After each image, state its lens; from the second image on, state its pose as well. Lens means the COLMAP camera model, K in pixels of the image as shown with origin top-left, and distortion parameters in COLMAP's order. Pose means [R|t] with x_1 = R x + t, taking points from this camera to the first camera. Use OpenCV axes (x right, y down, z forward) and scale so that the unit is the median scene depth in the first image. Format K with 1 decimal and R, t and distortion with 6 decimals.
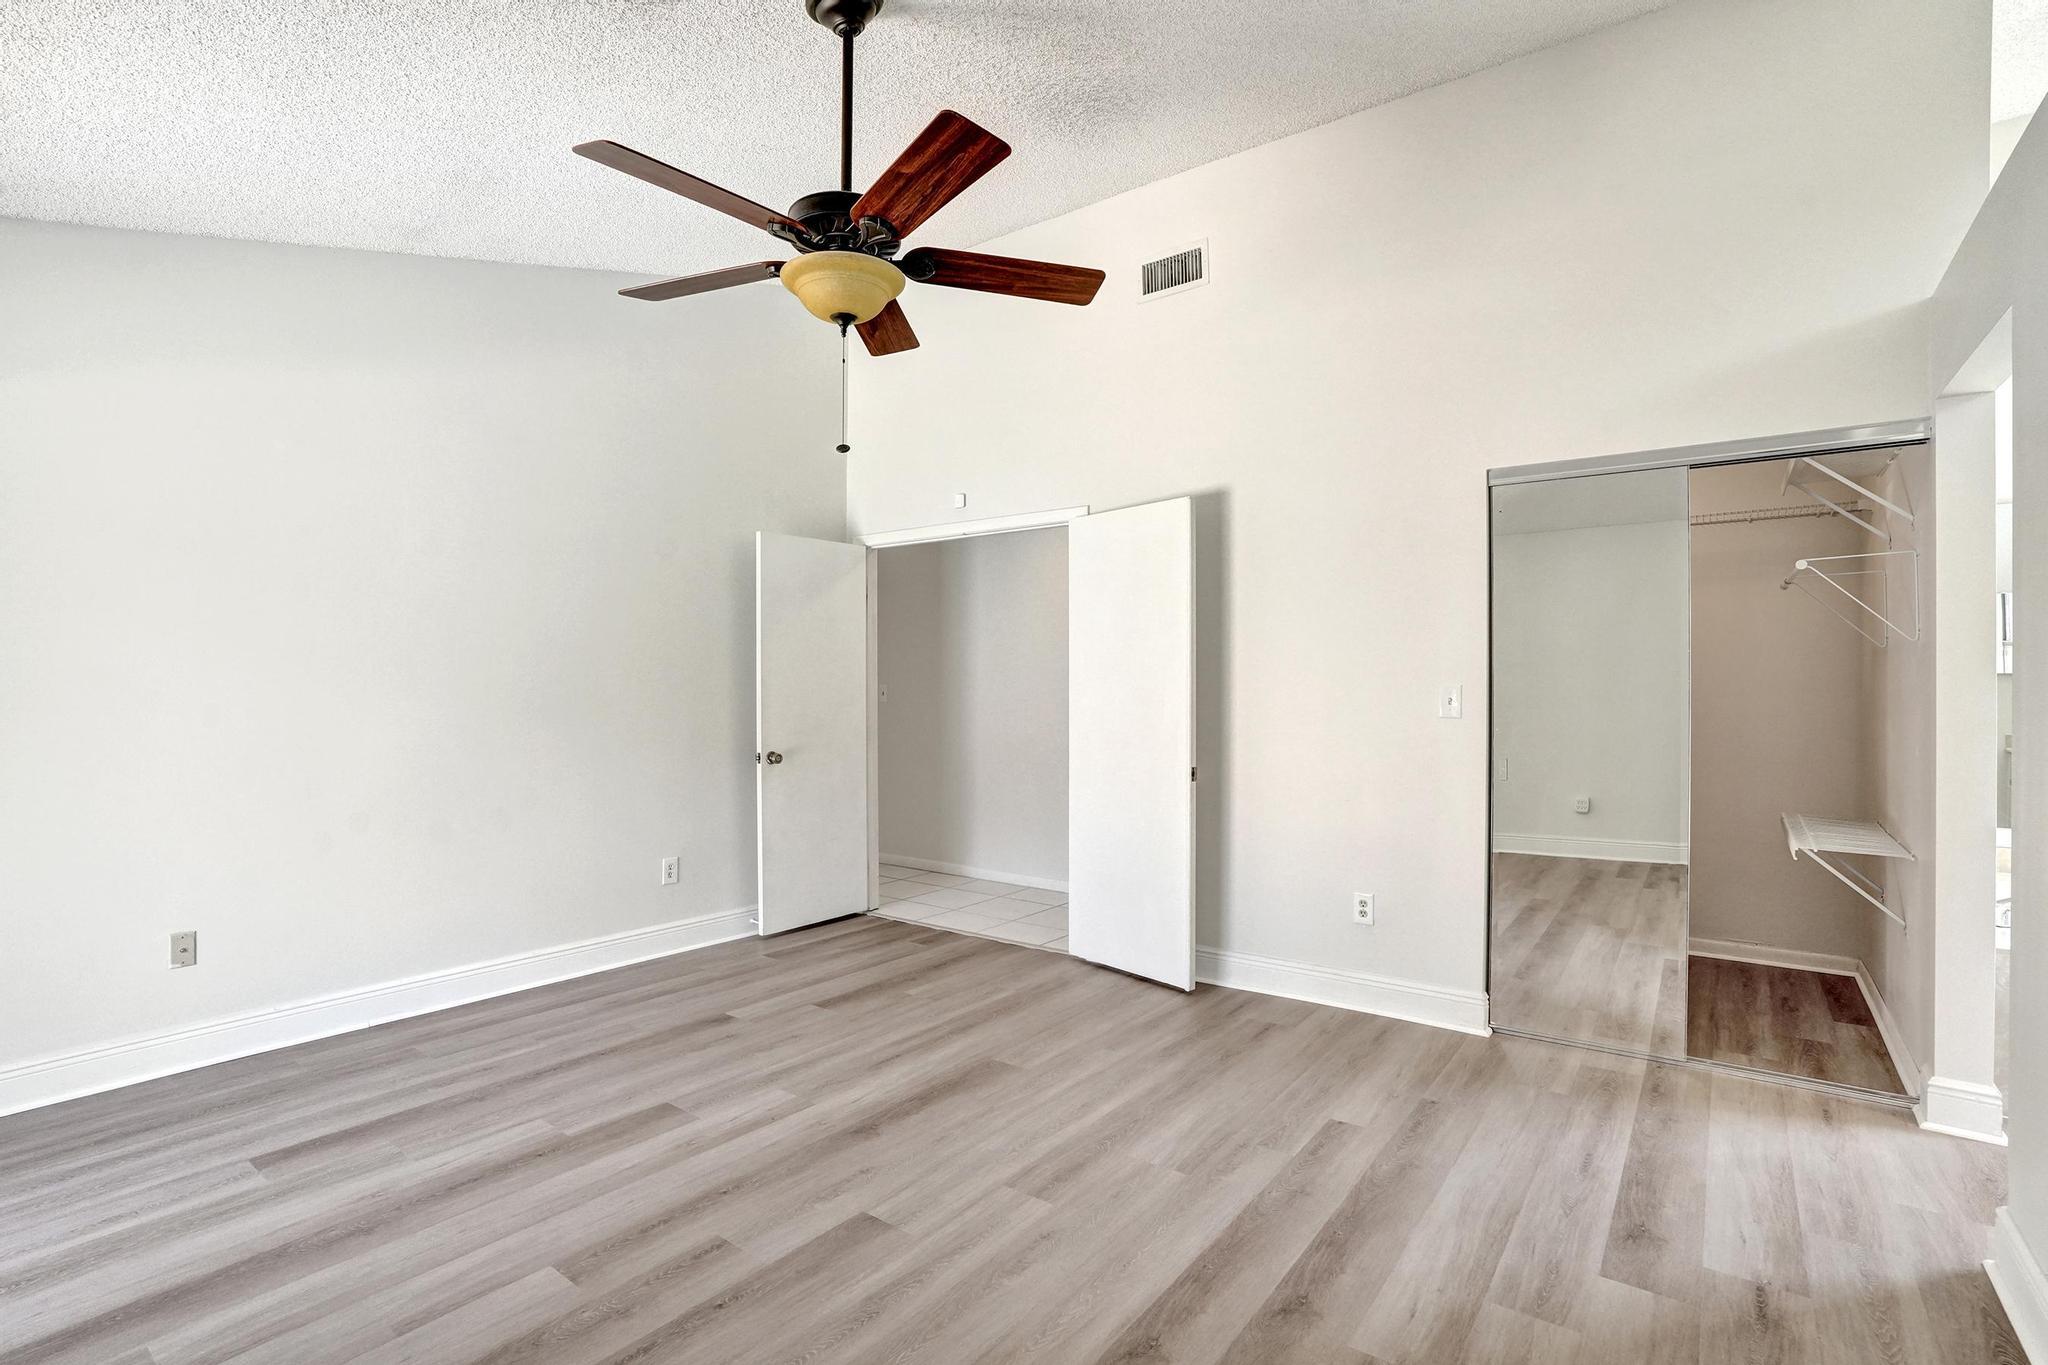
lens RADIAL K [[968.9, 0, 1025.2], [0, 968.9, 687.0], [0, 0, 1]] dist [-0.071062, 0.029294]
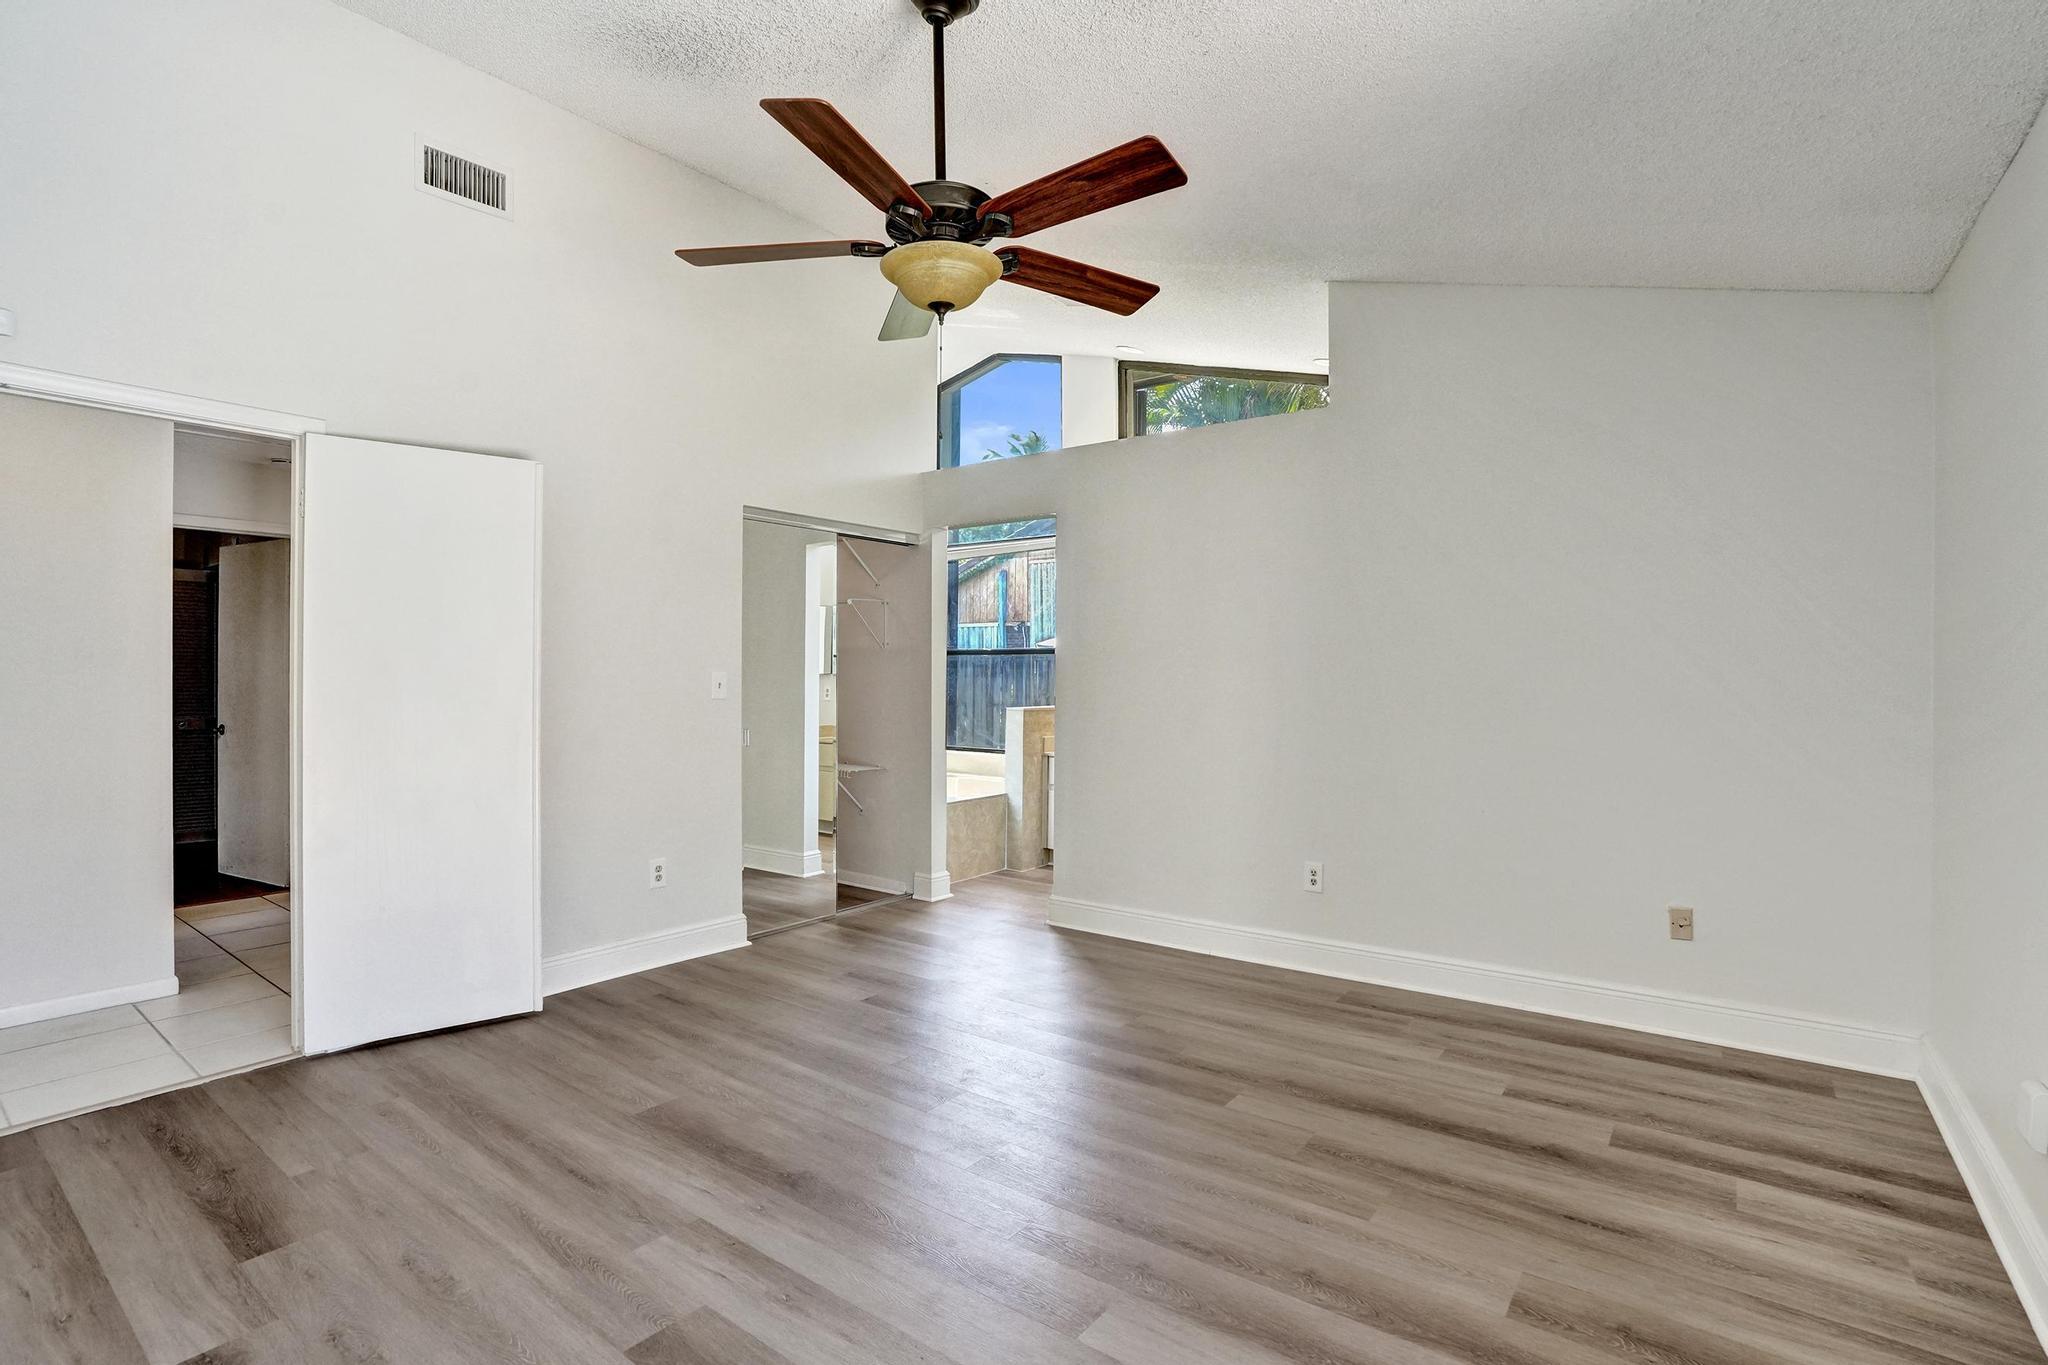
lens RADIAL K [[962.0, 0, 1021.5], [0, 962.0, 676.9], [0, 0, 1]] dist [-0.067273, 0.028513]
pose [[0.001792, 0.003806, 0.999991, -0.906777], [-0.001388, 0.999992, -0.003804, 0.007087], [-0.999997, -0.001382, 0.001797, 0.693824]]
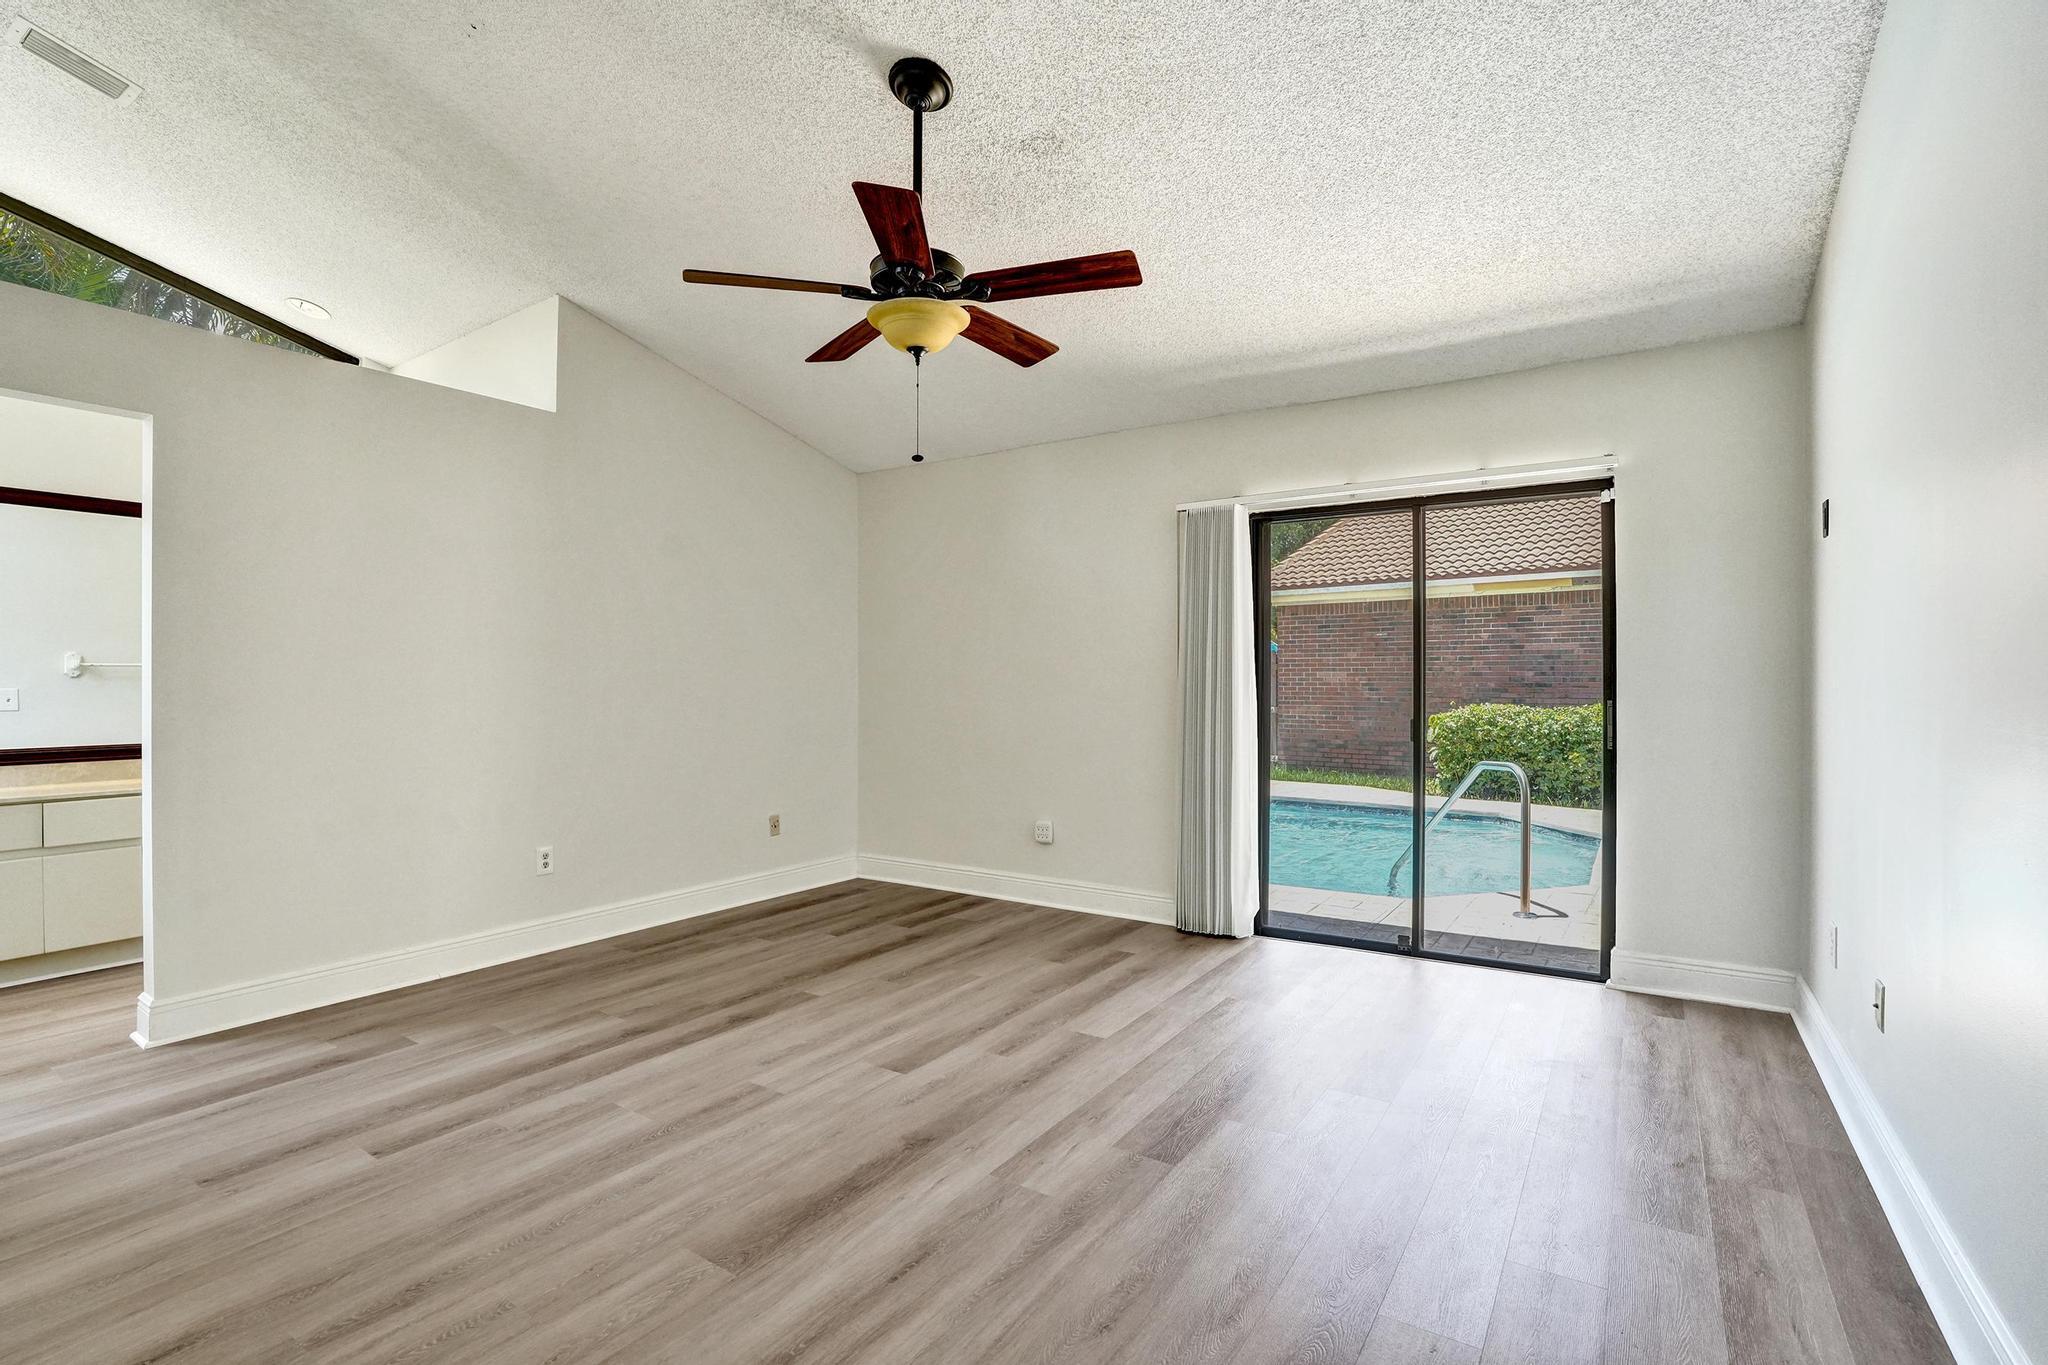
lens RADIAL K [[942.5, 0, 1014.6], [0, 942.5, 684.8], [0, 0, 1]] dist [-0.067447, 0.025897]
pose [[-0.998783, 0.003157, -0.049216, -0.190274], [0.003013, 0.999991, 0.003003, 0.025495], [0.049225, 0.002851, -0.998784, 1.655272]]
